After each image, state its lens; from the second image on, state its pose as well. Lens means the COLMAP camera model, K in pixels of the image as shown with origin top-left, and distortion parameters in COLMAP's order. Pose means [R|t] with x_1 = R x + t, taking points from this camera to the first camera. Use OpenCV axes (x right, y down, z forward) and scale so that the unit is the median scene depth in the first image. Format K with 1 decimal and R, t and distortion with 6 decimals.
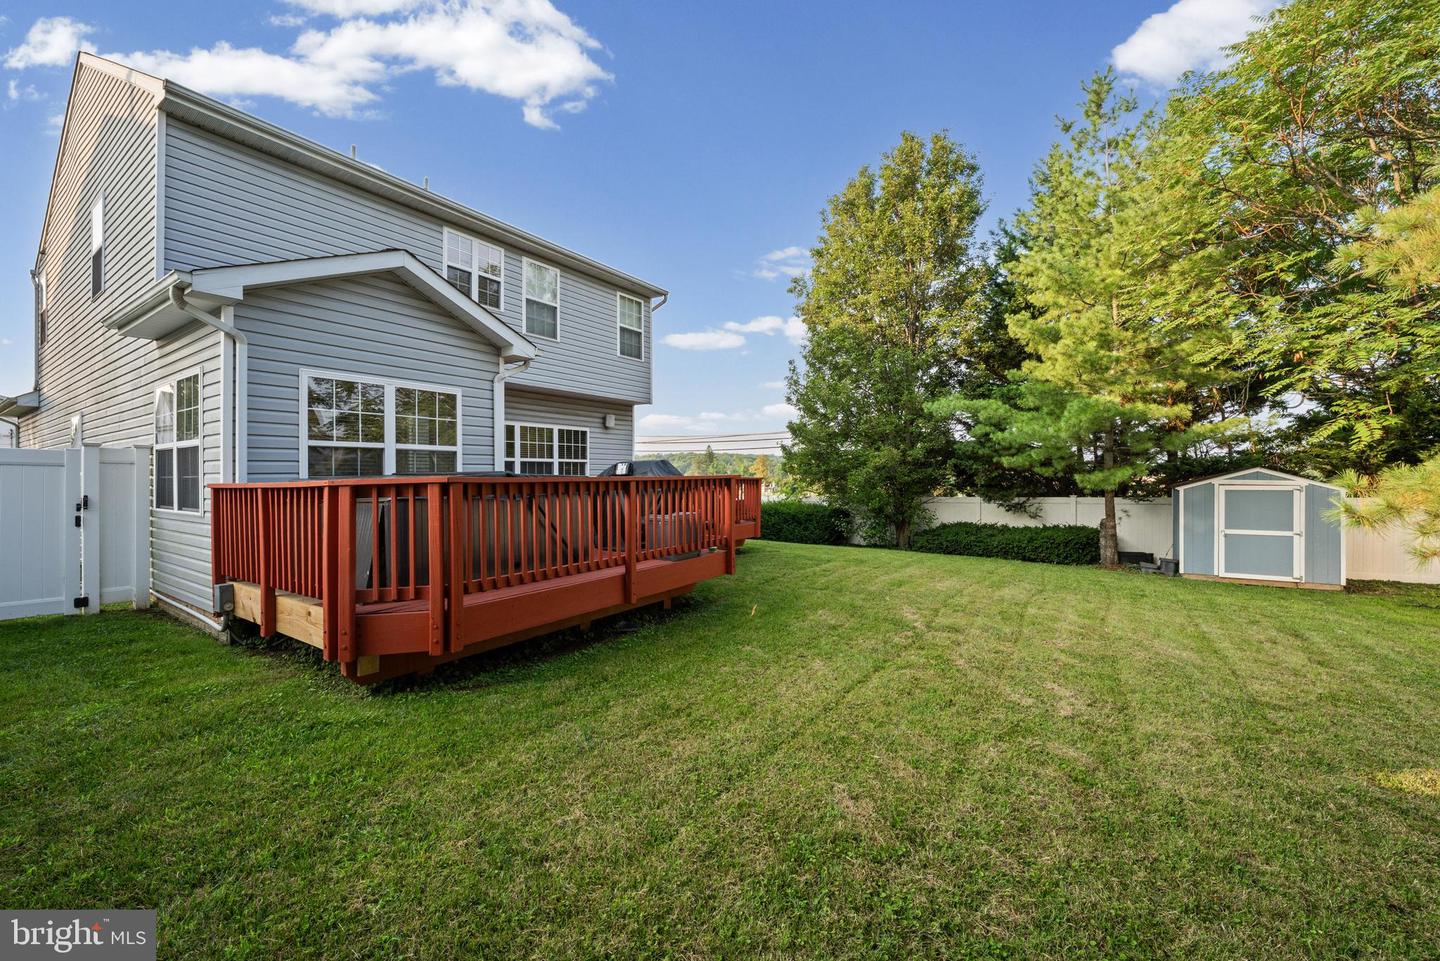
lens RADIAL K [[569.4, 0, 722.3], [0, 569.4, 478.9], [0, 0, 1]] dist [-0.012790, 0.000226]
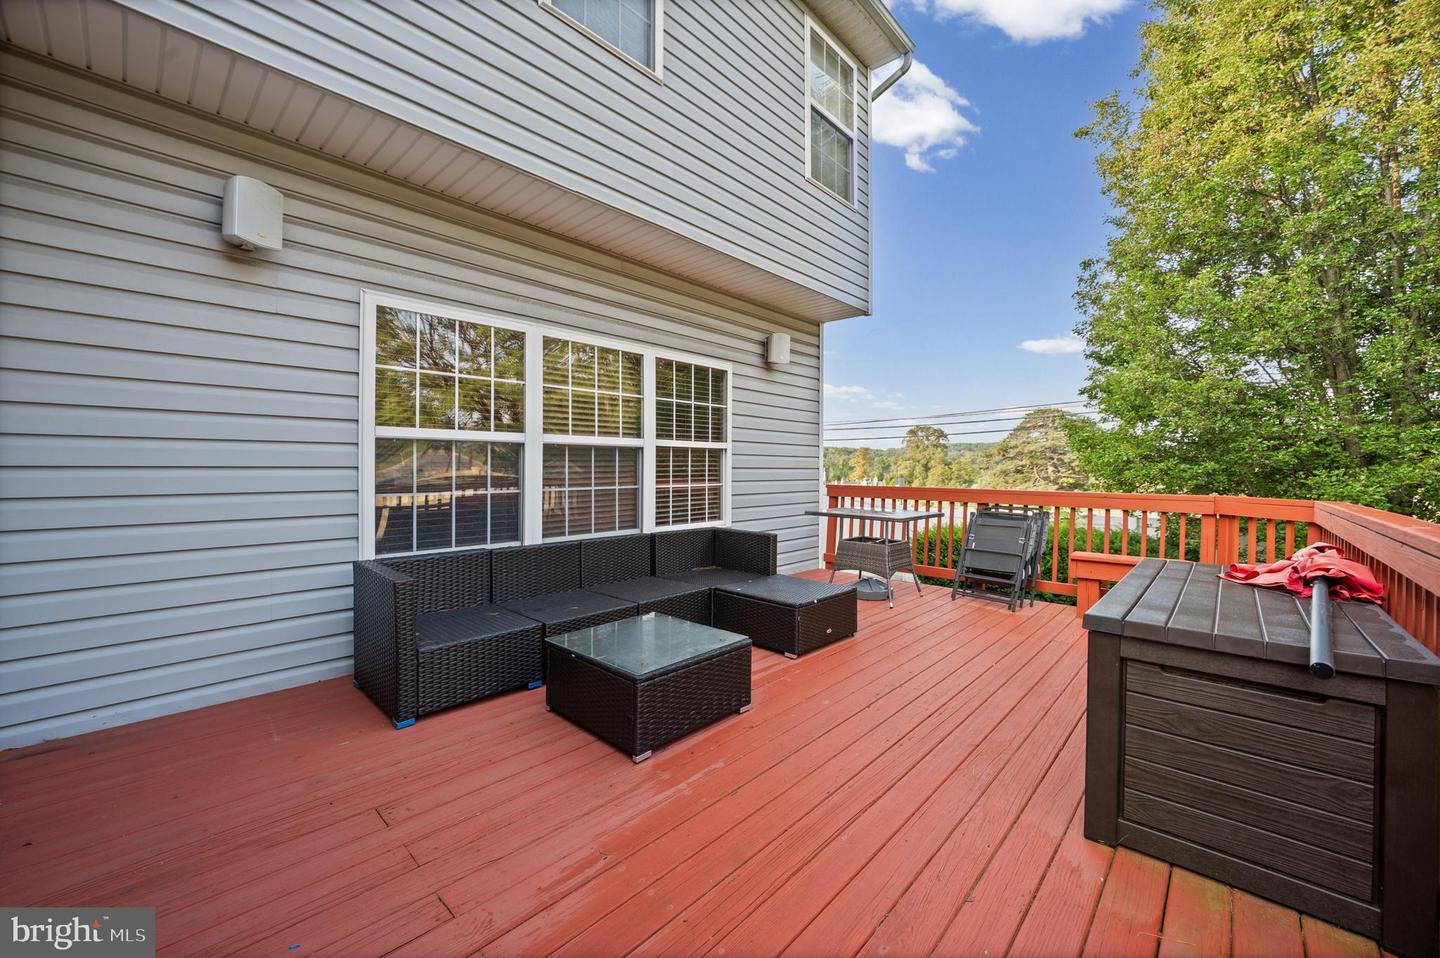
lens RADIAL K [[569.1, 0, 721.8], [0, 569.1, 475.3], [0, 0, 1]] dist [-0.000987, -0.000090]
pose [[0.985073, 0.014245, -0.171548, -0.173969], [-0.013092, 0.999884, 0.007847, -0.014385], [0.171640, -0.005484, 0.985144, 0.613769]]
